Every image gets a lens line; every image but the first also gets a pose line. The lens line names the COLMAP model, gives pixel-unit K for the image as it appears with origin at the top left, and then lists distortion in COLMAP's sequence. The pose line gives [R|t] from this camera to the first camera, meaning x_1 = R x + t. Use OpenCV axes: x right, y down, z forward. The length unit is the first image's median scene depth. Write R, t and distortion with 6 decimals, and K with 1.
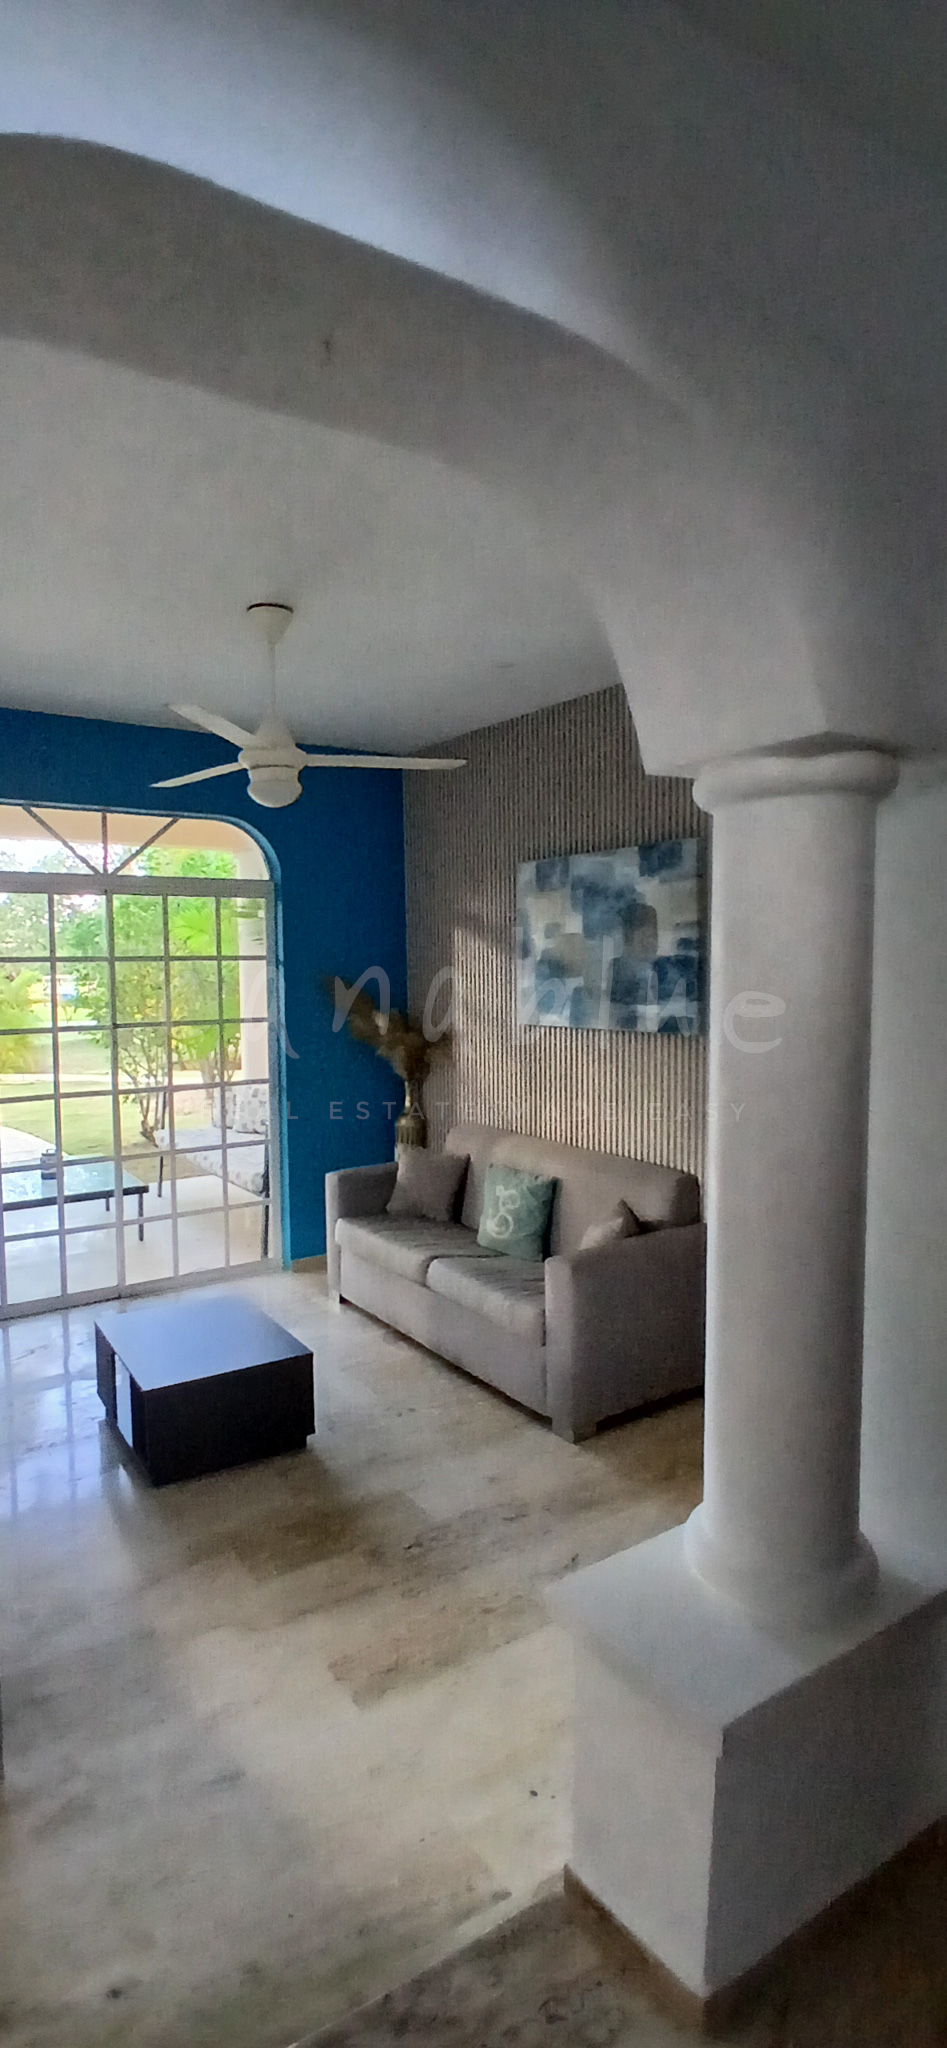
lens RADIAL K [[1037.9, 0, 472.5], [0, 1037.9, 1027.6], [0, 0, 1]] dist [0.002848, -0.021494]
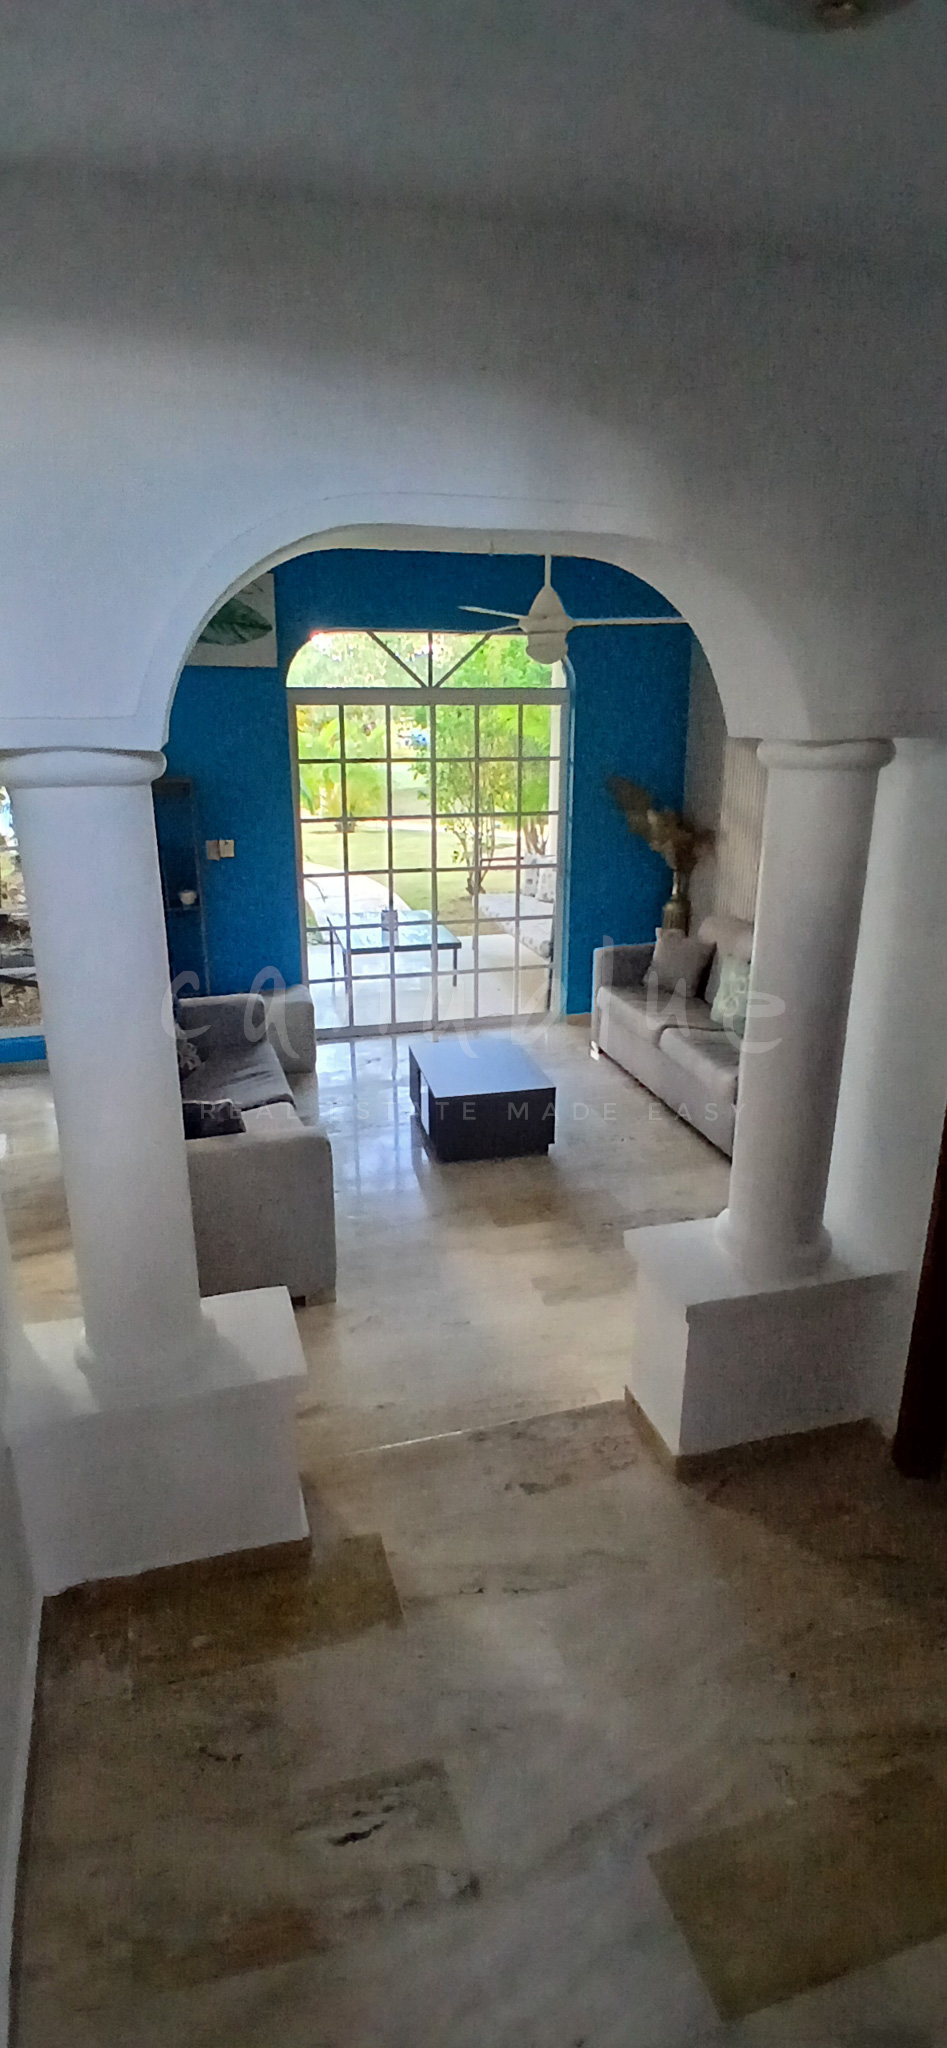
lens RADIAL K [[1037.9, 0, 472.4], [0, 1037.9, 1027.2], [0, 0, 1]] dist [0.002848, -0.021494]
pose [[0.947331, 0.105912, -0.302237, 0.108976], [-0.030216, 0.969082, 0.244883, -0.068406], [0.318828, -0.222853, 0.921241, -0.200084]]
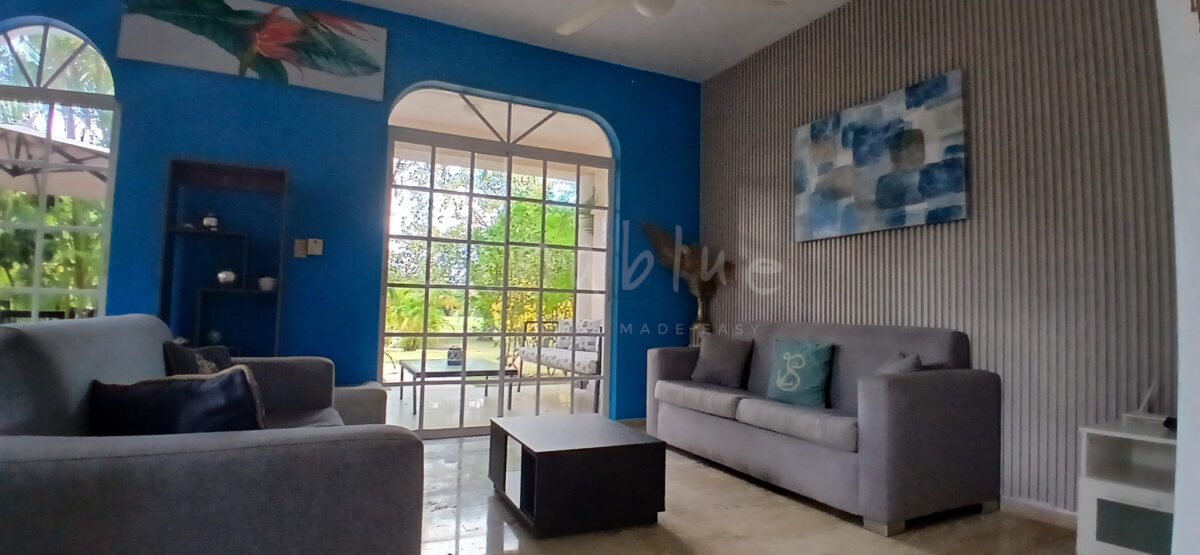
lens RADIAL K [[608.1, 0, 610.7], [0, 608.1, 271.1], [0, 0, 1]] dist [0.002848, -0.021494]
pose [[0.992034, 0.025853, -0.123289, -0.102428], [-0.042138, 0.990438, -0.131365, 0.159478], [0.118714, 0.135513, 0.983638, 0.195366]]
